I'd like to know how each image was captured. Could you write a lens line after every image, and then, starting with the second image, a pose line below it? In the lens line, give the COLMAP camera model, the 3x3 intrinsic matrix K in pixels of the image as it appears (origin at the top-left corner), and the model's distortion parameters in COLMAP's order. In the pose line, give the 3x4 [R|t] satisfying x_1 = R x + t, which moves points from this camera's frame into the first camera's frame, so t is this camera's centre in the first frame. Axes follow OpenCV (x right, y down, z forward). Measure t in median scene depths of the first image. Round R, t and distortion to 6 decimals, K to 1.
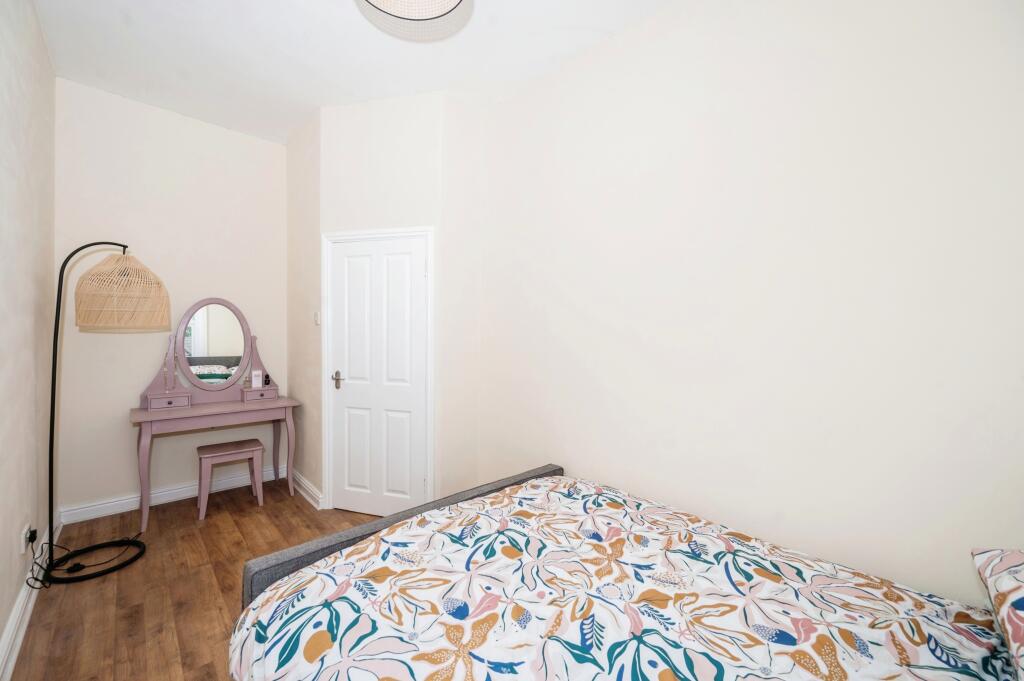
lens RADIAL K [[415.7, 0, 511.6], [0, 415.7, 335.5], [0, 0, 1]] dist [0.000422, -0.000050]
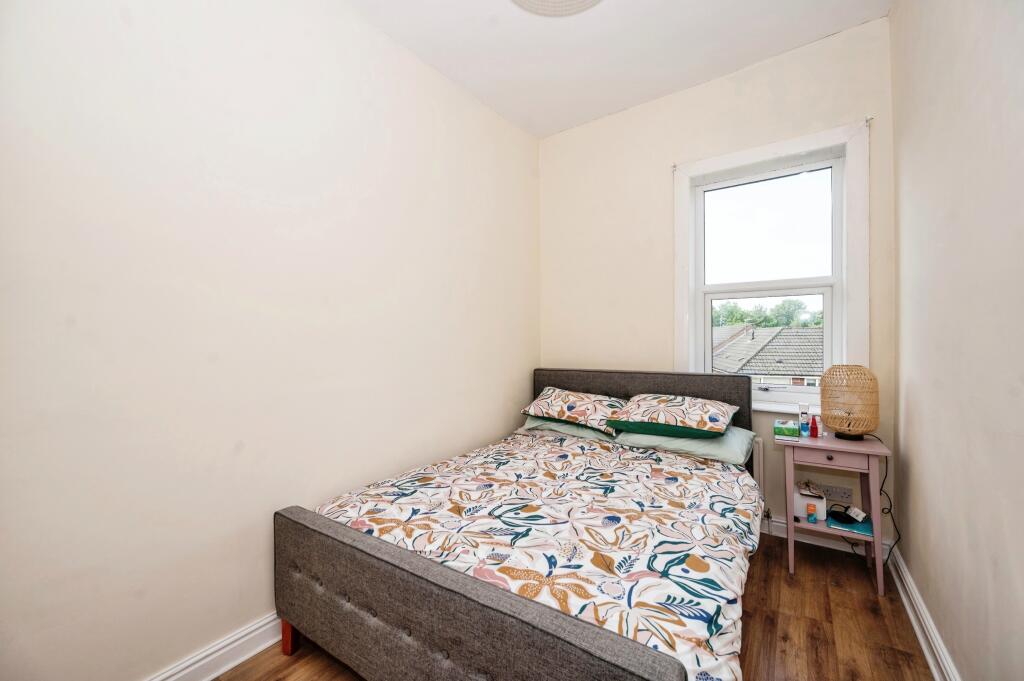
lens RADIAL K [[415.7, 0, 511.7], [0, 415.7, 337.3], [0, 0, 1]] dist [0.000422, -0.000050]
pose [[-0.218941, -0.006373, 0.975717, -1.218180], [0.012706, 0.999875, 0.009382, 0.032092], [-0.975655, 0.014452, -0.218833, 1.411728]]
